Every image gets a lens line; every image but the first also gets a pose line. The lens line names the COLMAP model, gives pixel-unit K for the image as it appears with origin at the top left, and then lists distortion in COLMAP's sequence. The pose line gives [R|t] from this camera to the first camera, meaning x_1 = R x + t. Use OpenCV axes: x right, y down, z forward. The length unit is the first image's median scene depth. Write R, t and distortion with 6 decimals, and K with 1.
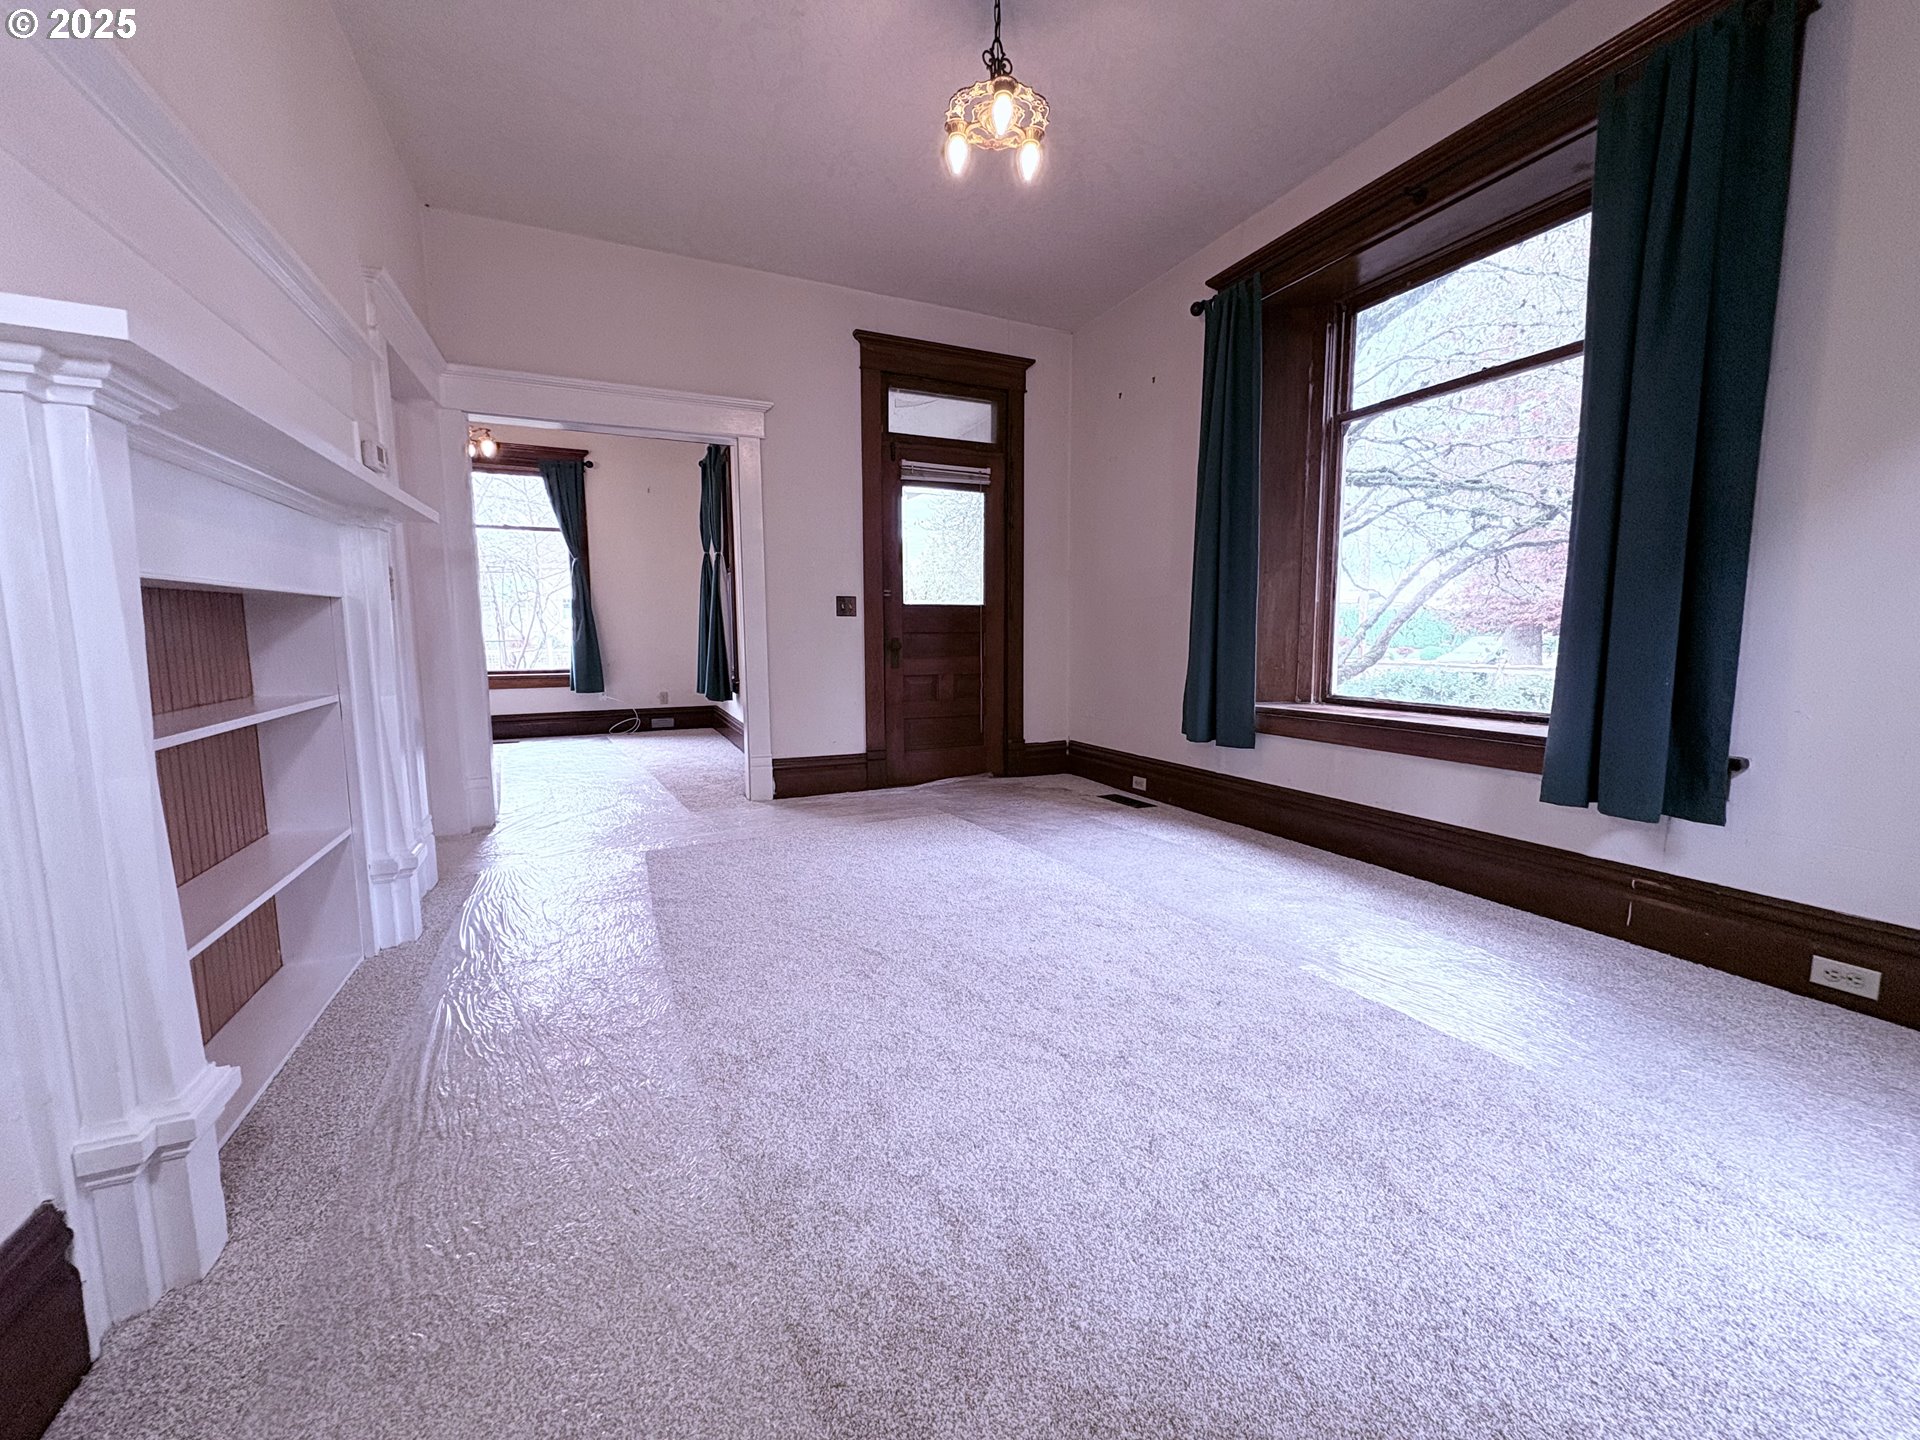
lens RADIAL K [[760.4, 0, 960.0], [0, 760.4, 720.0], [0, 0, 1]] dist [-0.001411, -0.000020]
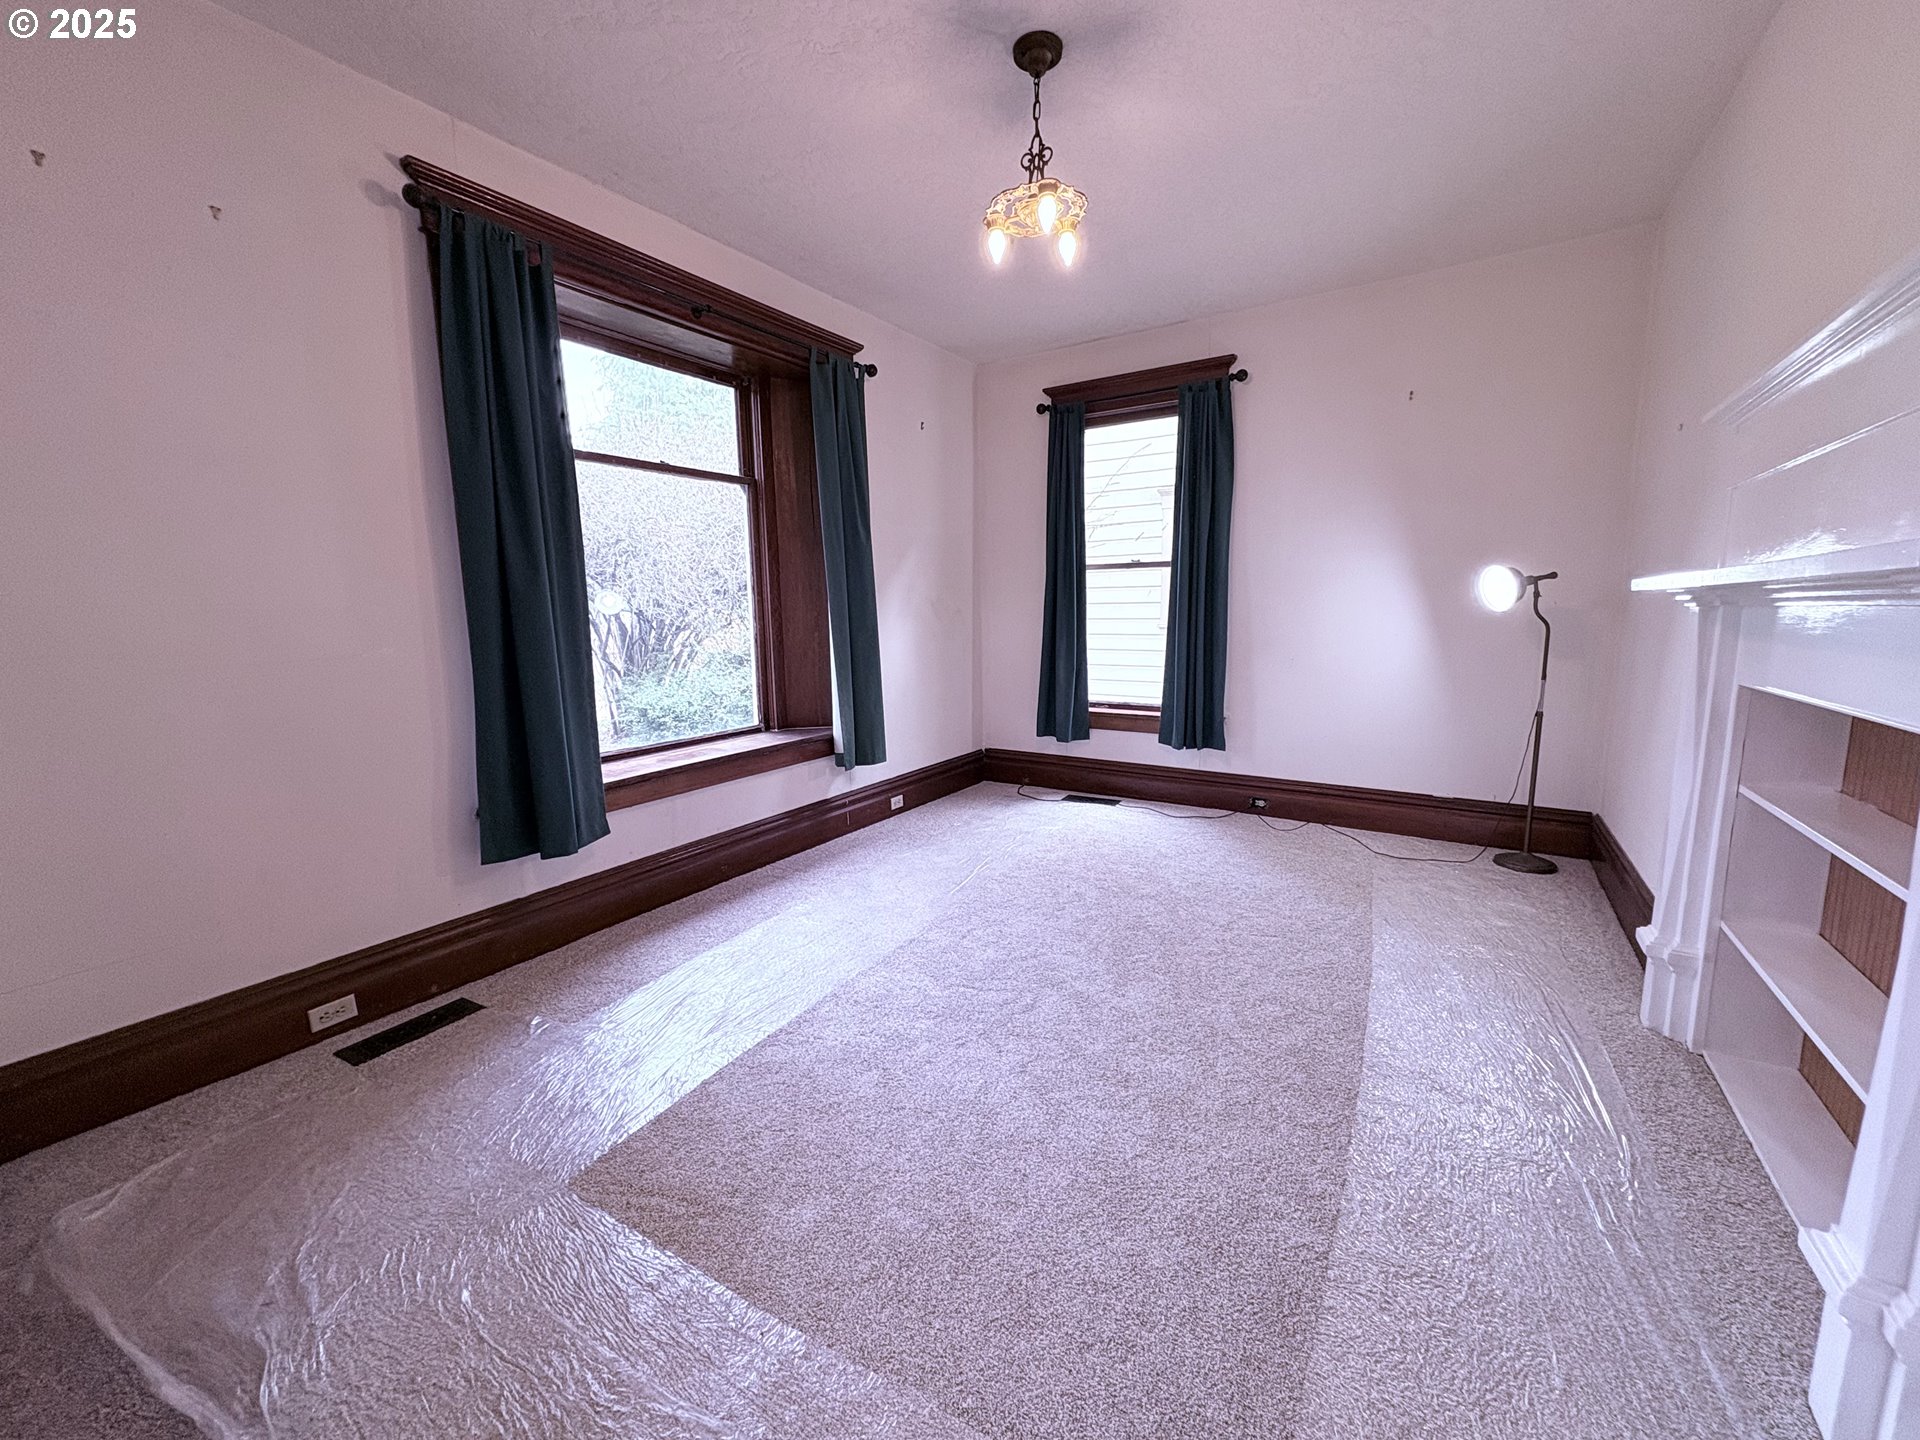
lens RADIAL K [[760.4, 0, 960.0], [0, 760.4, 720.0], [0, 0, 1]] dist [-0.001411, -0.000020]
pose [[-0.533244, -0.111050, 0.838641, -0.650690], [0.125017, 0.970117, 0.207951, -0.266589], [-0.836673, 0.215733, -0.503426, 1.372949]]
